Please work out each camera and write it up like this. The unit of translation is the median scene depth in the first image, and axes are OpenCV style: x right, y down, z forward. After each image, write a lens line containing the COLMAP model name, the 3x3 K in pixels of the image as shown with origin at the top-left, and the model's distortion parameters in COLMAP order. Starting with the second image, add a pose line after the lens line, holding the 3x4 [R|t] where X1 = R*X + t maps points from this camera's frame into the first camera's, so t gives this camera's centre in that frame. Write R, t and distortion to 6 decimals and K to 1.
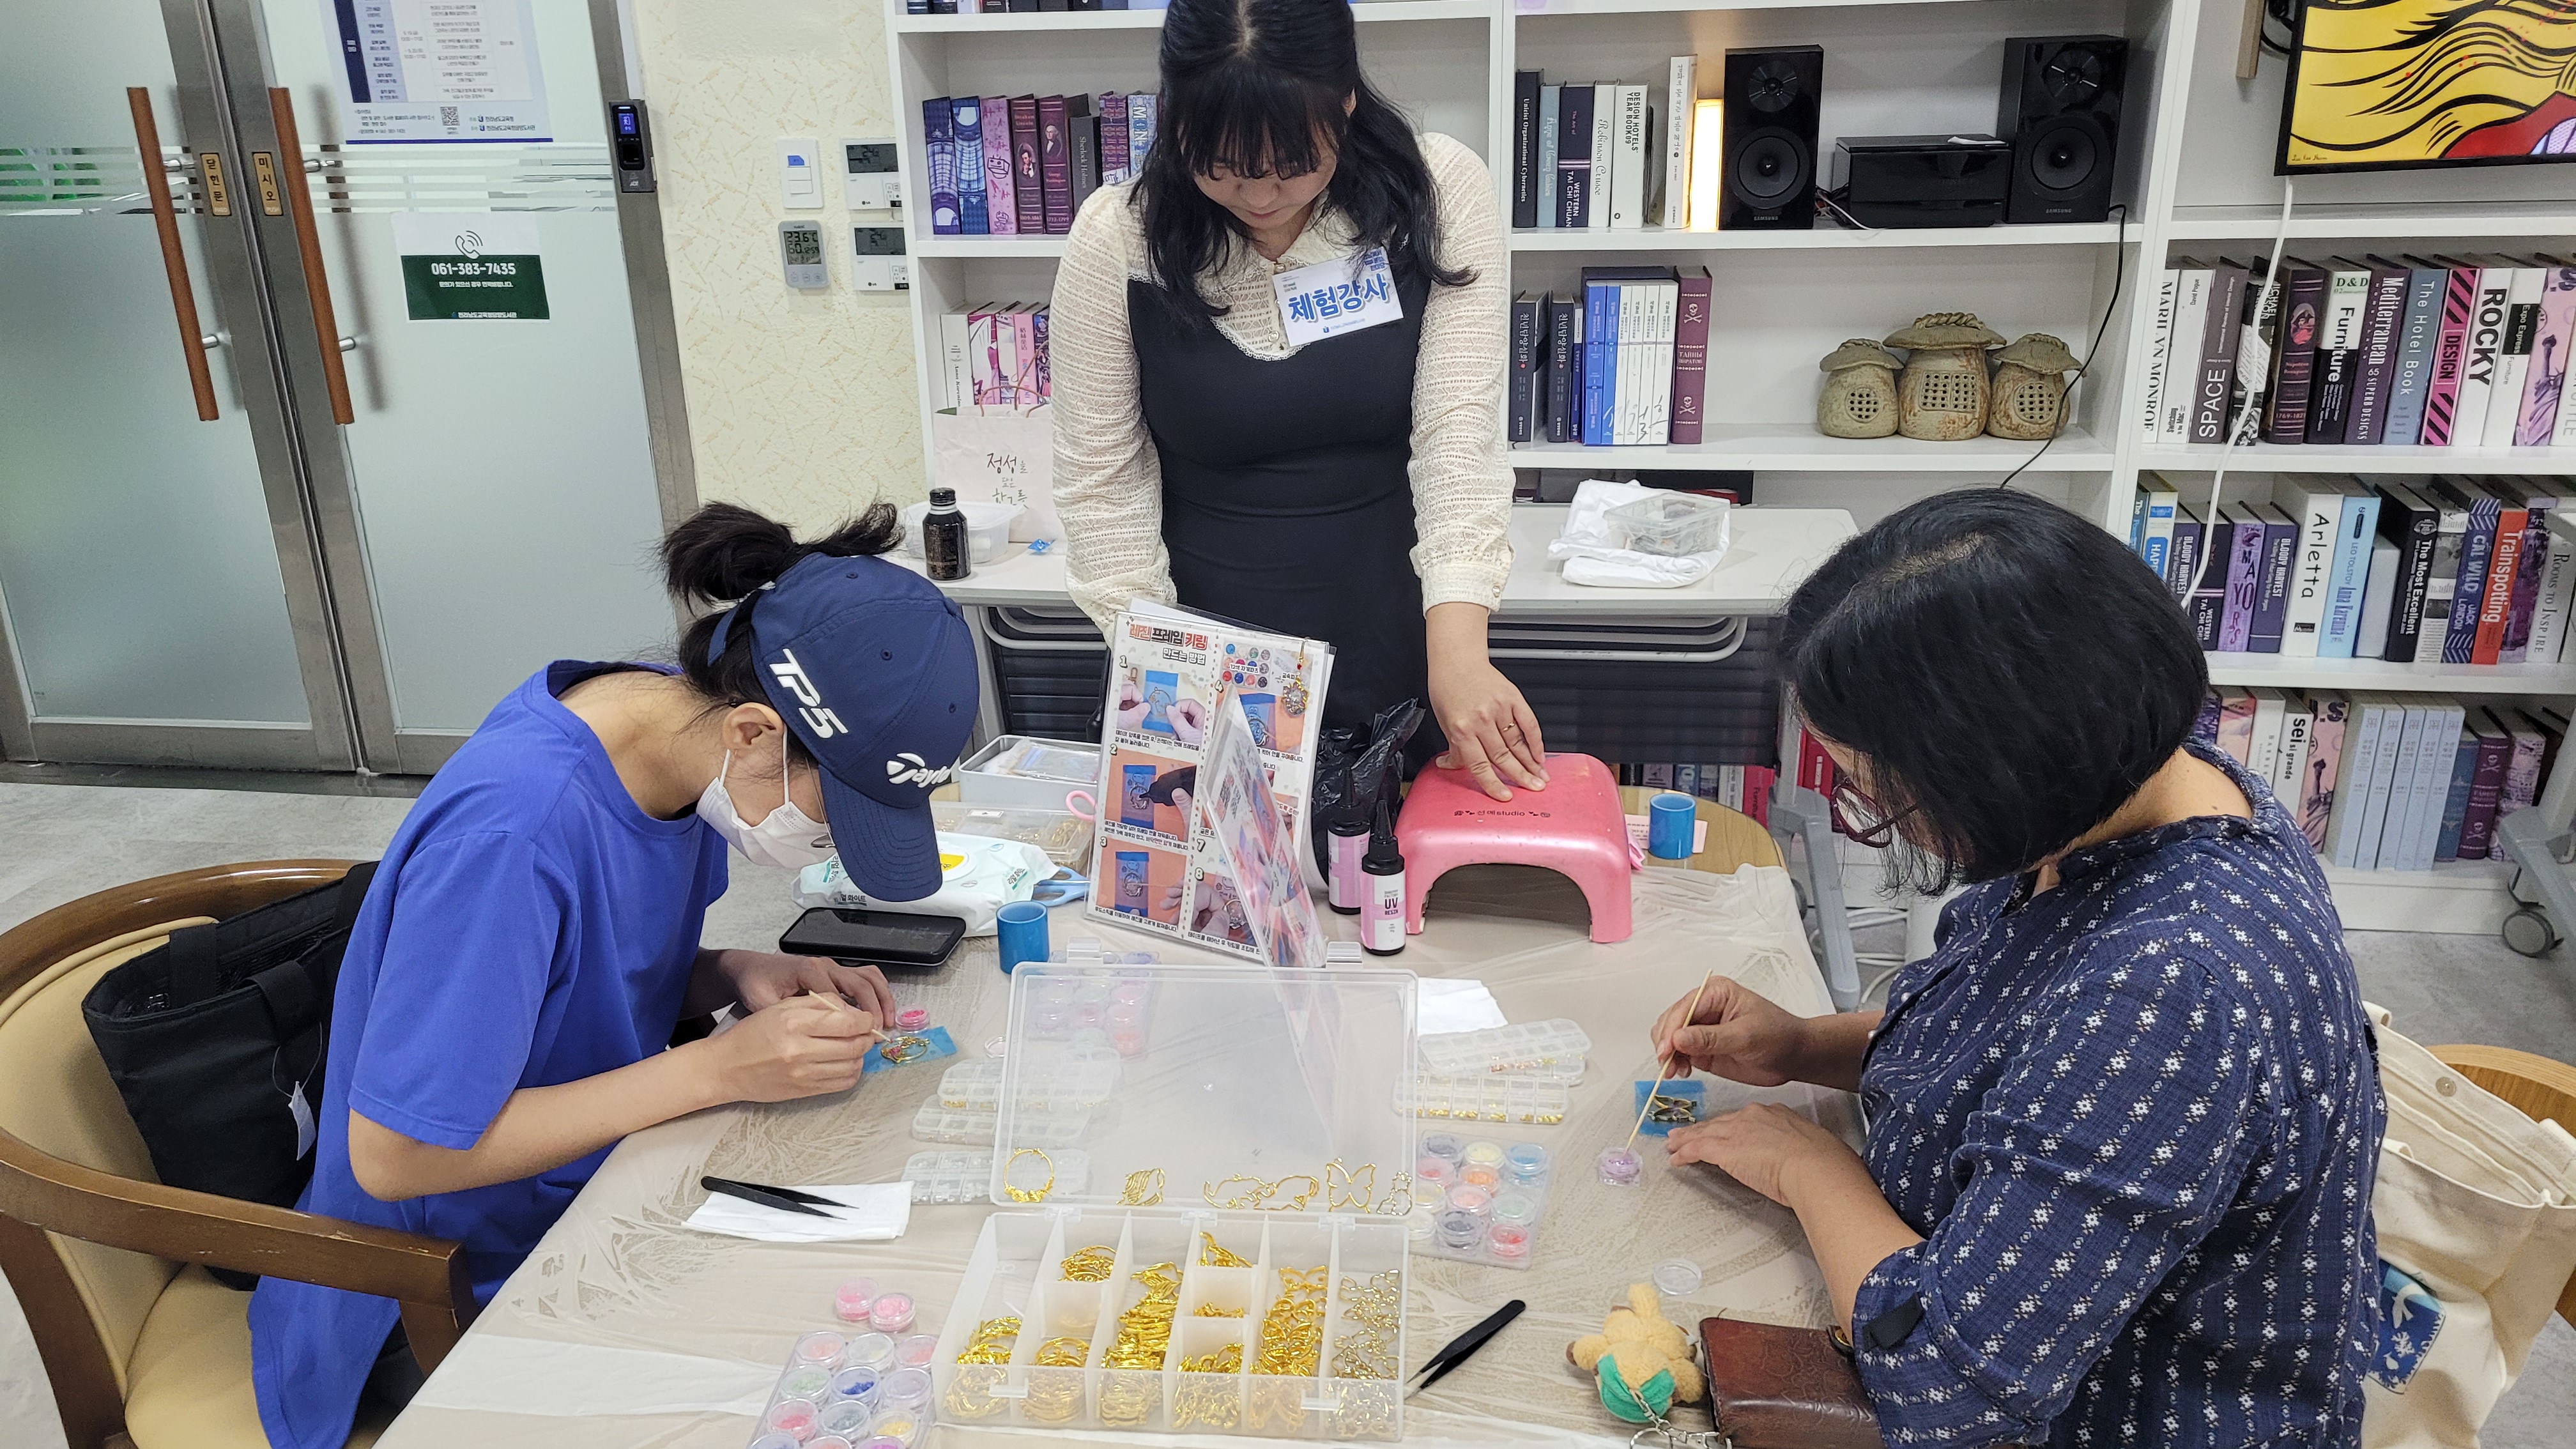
lens RADIAL K [[1897.0, 0, 1308.4], [0, 1897.0, 719.9], [0, 0, 1]] dist [0.071886, -0.057322]
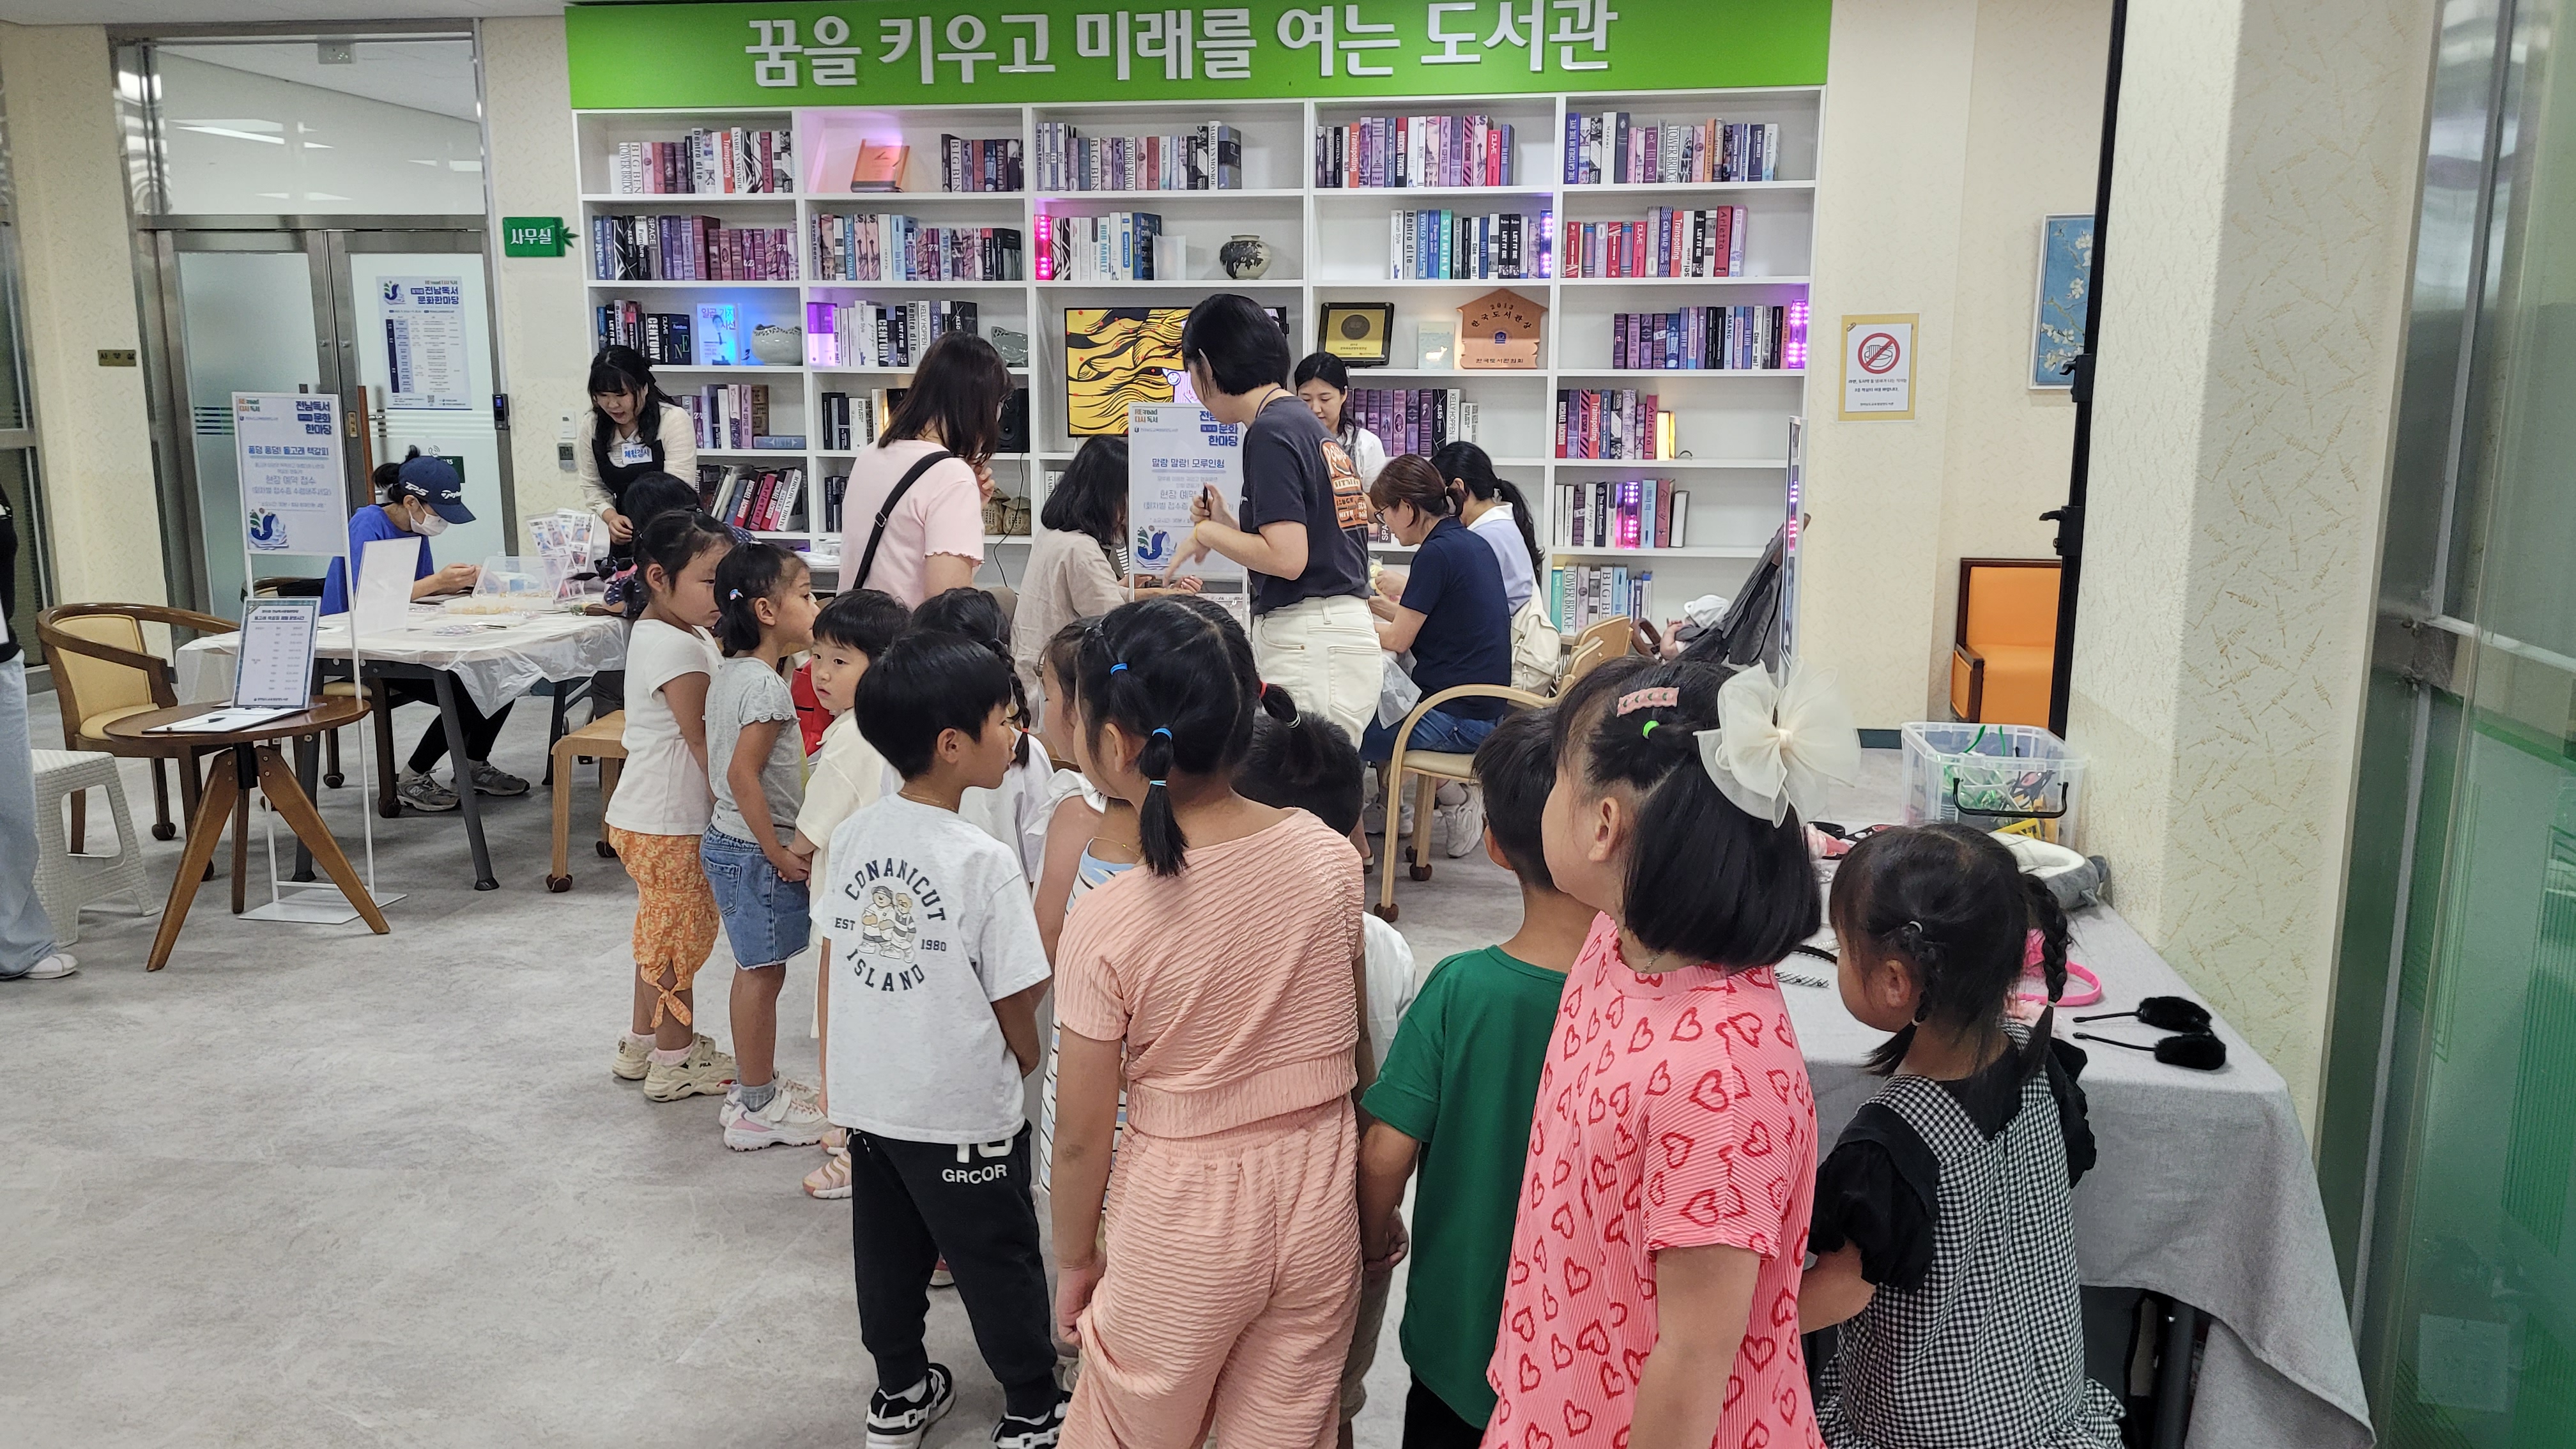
lens RADIAL K [[1897.0, 0, 1308.4], [0, 1897.0, 719.9], [0, 0, 1]] dist [0.071886, -0.057322]
pose [[0.999190, 0.028768, -0.028143, 0.888258], [-0.032692, 0.988037, -0.150709, 0.498720], [0.023471, 0.151507, 0.988177, -1.568690]]
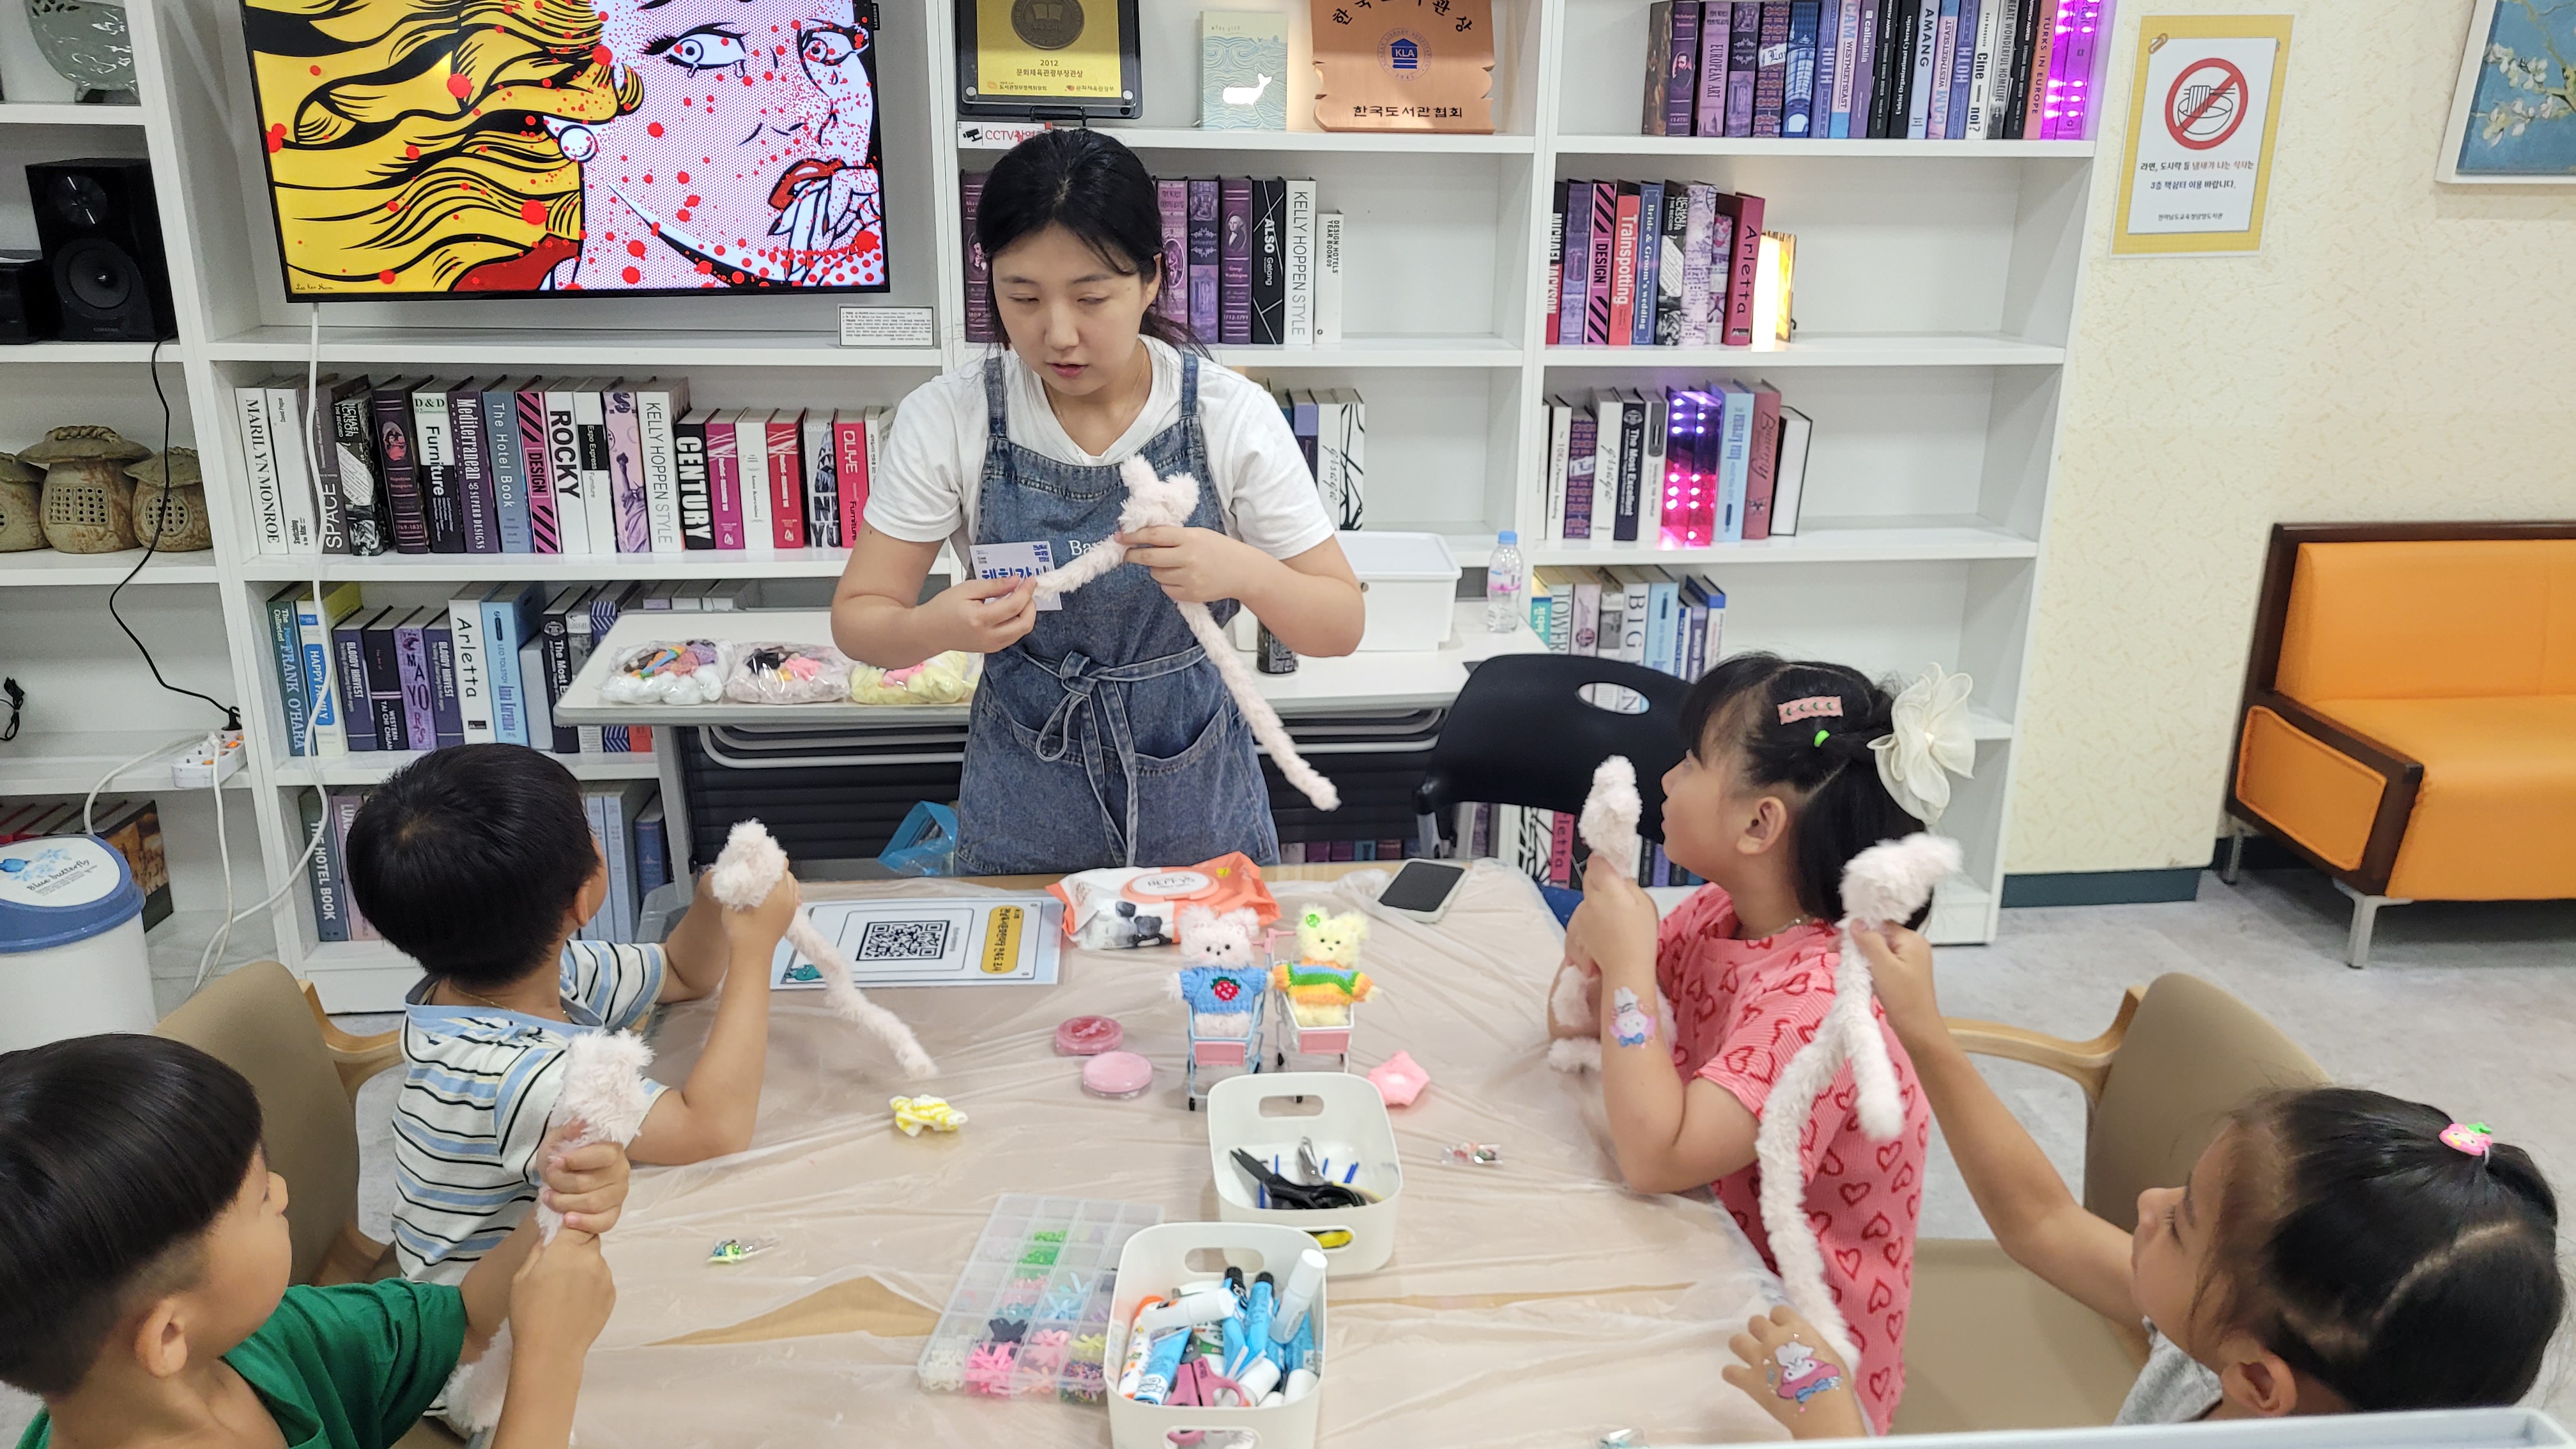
lens RADIAL K [[1897.0, 0, 1308.4], [0, 1897.0, 719.9], [0, 0, 1]] dist [0.071886, -0.057322]
pose [[0.961497, -0.049268, 0.270362, 0.698485], [0.056182, 0.998260, -0.017888, -0.006653], [-0.269010, 0.032388, 0.962593, -0.138812]]
